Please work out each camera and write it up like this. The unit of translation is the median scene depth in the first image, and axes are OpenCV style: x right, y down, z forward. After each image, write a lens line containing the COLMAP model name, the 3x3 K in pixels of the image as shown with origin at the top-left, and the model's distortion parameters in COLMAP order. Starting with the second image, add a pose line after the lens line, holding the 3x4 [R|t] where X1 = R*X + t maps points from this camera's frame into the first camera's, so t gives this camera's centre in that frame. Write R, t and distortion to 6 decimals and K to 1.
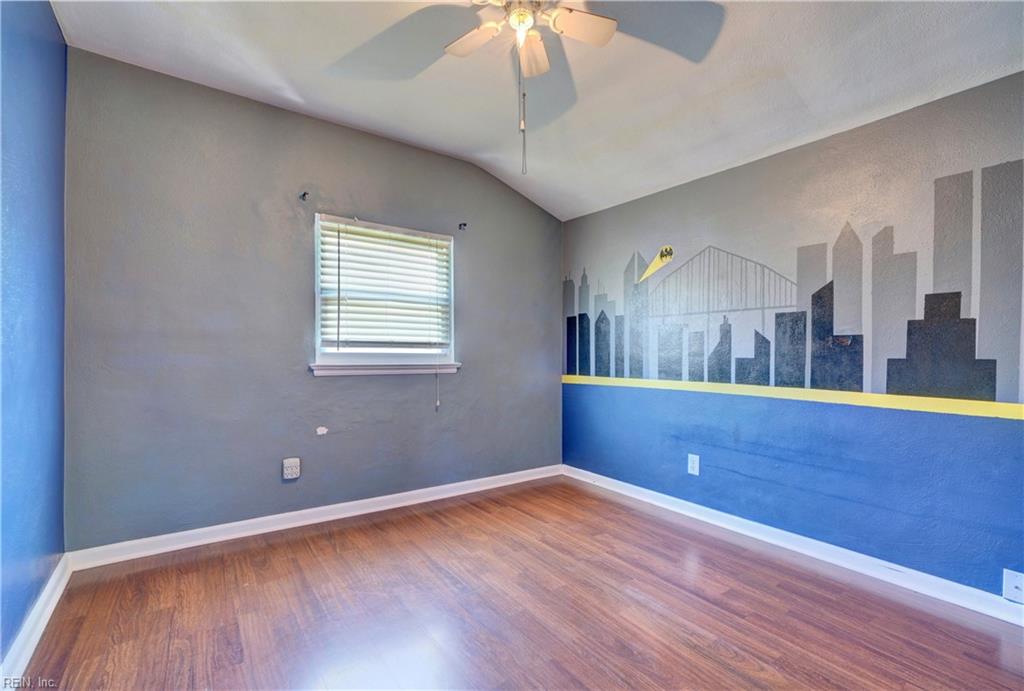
lens RADIAL K [[460.1, 0, 504.5], [0, 460.1, 353.8], [0, 0, 1]] dist [-0.010632, 0.002126]
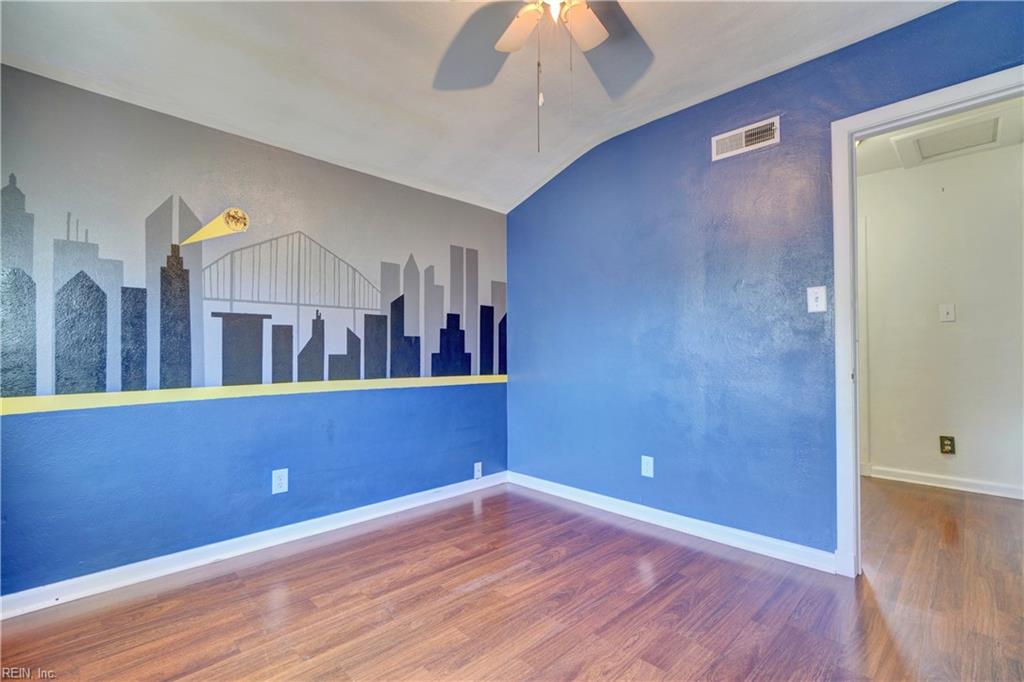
lens RADIAL K [[460.1, 0, 503.7], [0, 460.1, 340.7], [0, 0, 1]] dist [-0.010632, 0.002126]
pose [[-0.165122, 0.014180, 0.986171, -0.605482], [-0.001056, 0.999894, -0.014554, -0.007628], [-0.986273, -0.003444, -0.165089, 0.896060]]
